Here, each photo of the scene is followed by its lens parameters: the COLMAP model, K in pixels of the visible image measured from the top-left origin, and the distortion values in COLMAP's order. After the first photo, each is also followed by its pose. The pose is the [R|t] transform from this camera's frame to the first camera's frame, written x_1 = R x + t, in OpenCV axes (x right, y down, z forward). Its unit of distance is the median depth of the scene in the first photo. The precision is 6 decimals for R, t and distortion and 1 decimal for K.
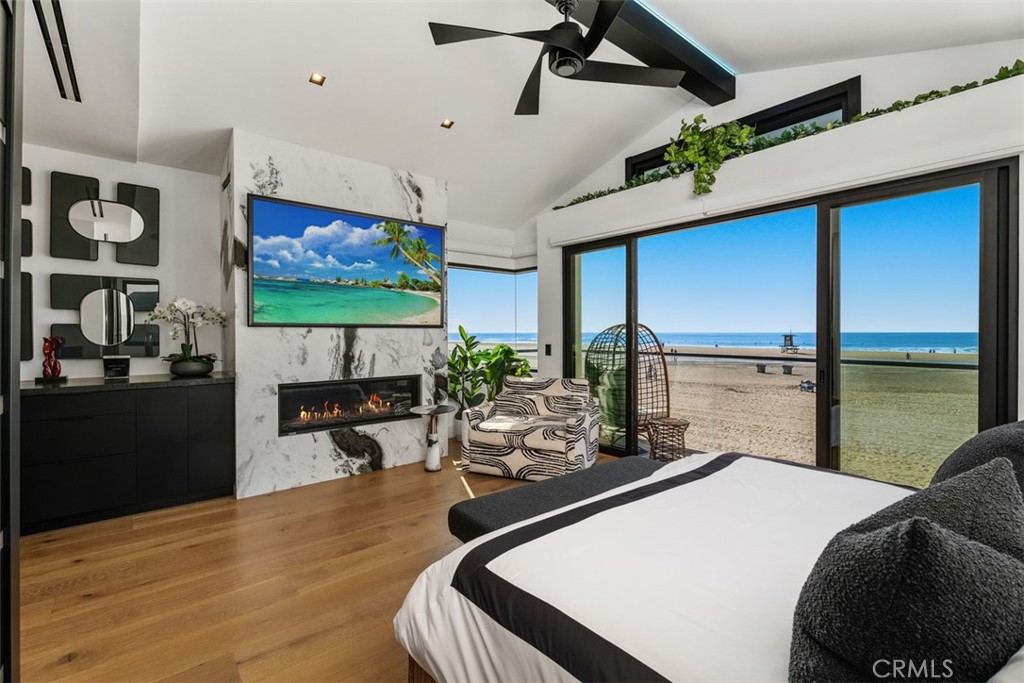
lens RADIAL K [[455.7, 0, 509.5], [0, 455.7, 334.6], [0, 0, 1]] dist [0.001856, -0.002321]
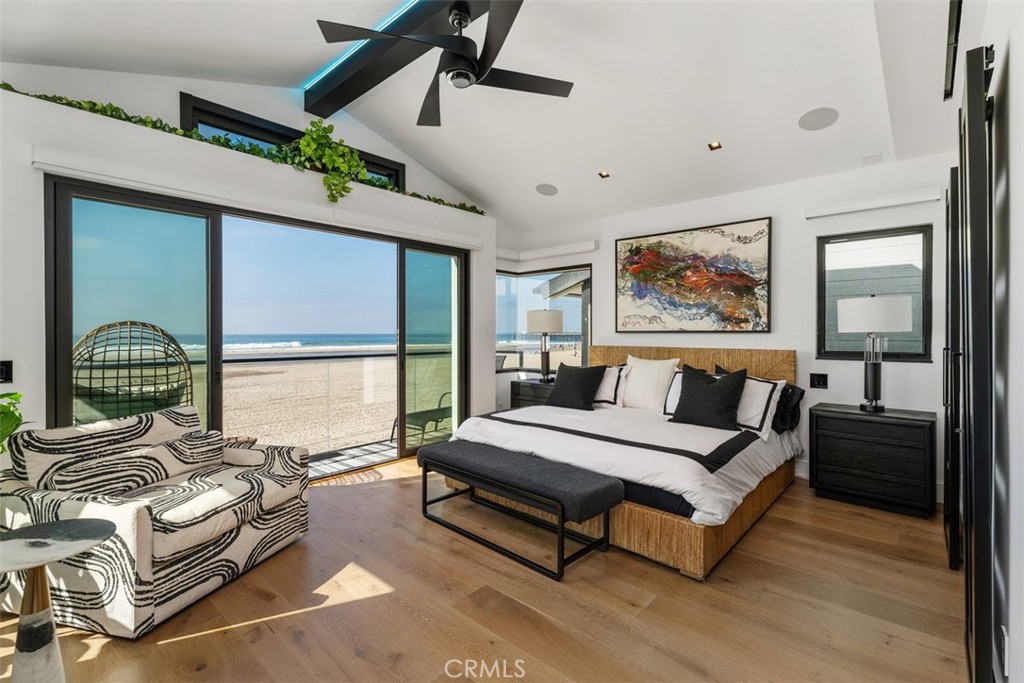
lens RADIAL K [[455.7, 0, 508.4], [0, 455.7, 336.5], [0, 0, 1]] dist [0.001856, -0.002321]
pose [[-0.137691, -0.007031, 0.990450, -0.582147], [0.005352, 0.999955, 0.007843, -0.006479], [-0.990461, 0.006381, -0.137647, 0.655788]]
